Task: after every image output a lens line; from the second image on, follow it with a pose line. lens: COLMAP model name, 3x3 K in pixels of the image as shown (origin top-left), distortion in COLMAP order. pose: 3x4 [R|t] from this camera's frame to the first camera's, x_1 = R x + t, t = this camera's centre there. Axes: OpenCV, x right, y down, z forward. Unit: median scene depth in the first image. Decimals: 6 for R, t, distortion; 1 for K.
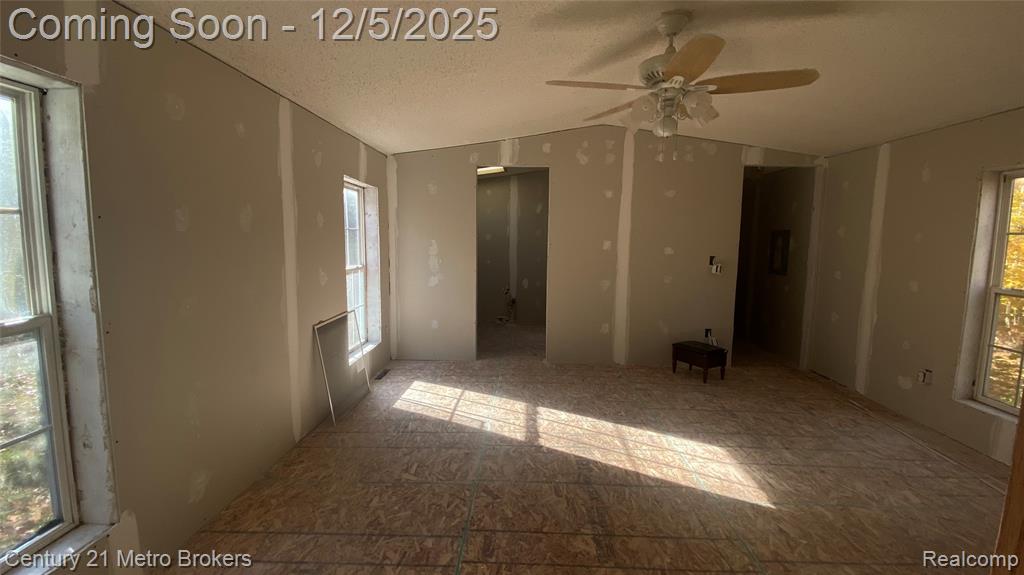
lens RADIAL K [[434.1, 0, 513.9], [0, 434.1, 284.7], [0, 0, 1]] dist [0.001407, -0.000267]
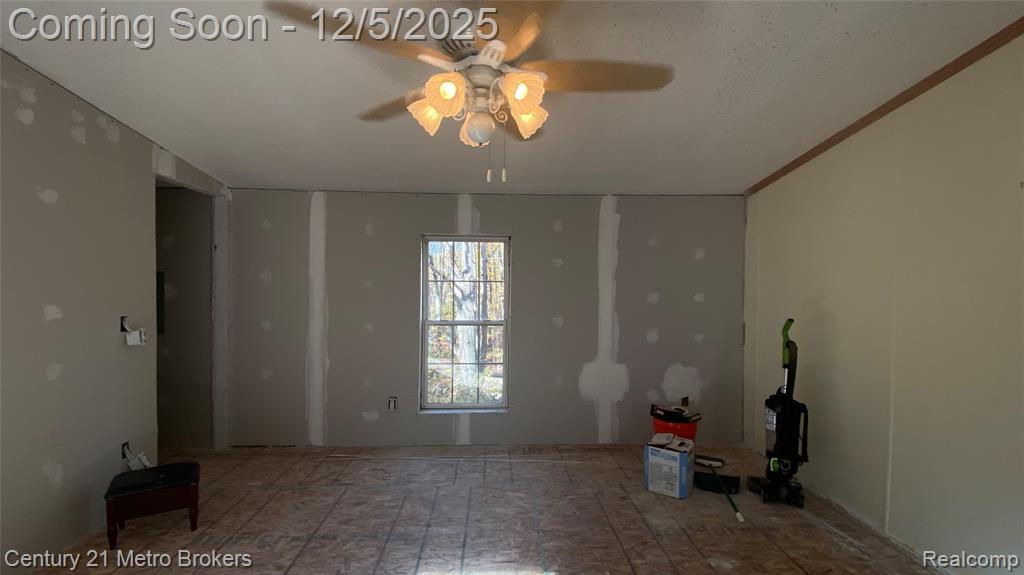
lens RADIAL K [[434.1, 0, 513.9], [0, 434.1, 284.7], [0, 0, 1]] dist [0.001407, -0.000267]
pose [[-0.063208, -0.014975, 0.997888, -0.191458], [0.103942, 0.994351, 0.021506, -0.082246], [-0.992573, 0.105082, -0.061295, 0.634144]]
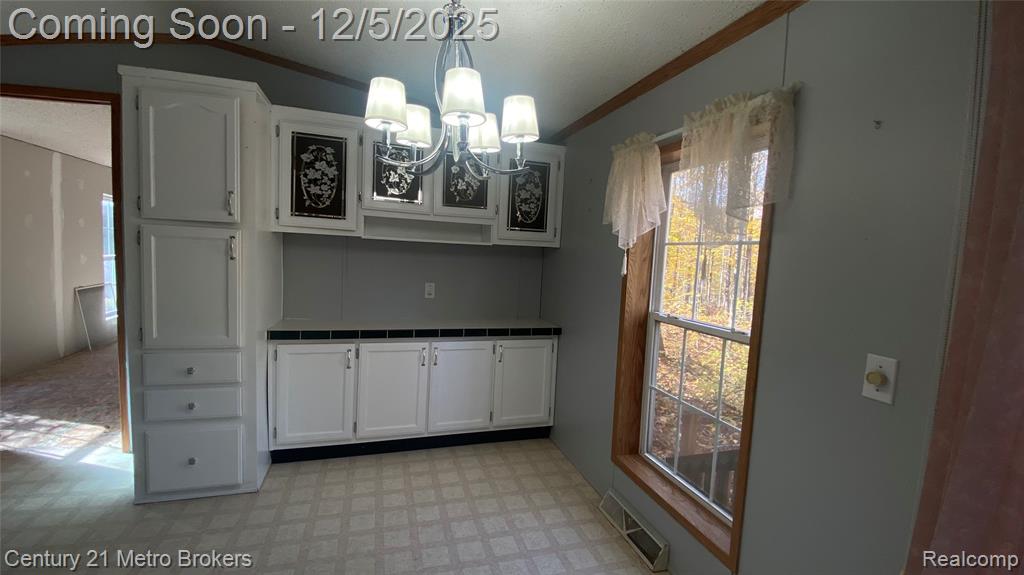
lens RADIAL K [[434.1, 0, 513.9], [0, 434.1, 284.7], [0, 0, 1]] dist [0.001407, -0.000267]
pose [[0.933156, 0.001369, 0.359470, 0.384241], [0.006682, 0.999754, -0.021153, 0.103413], [-0.359410, 0.022141, 0.932917, -0.876246]]
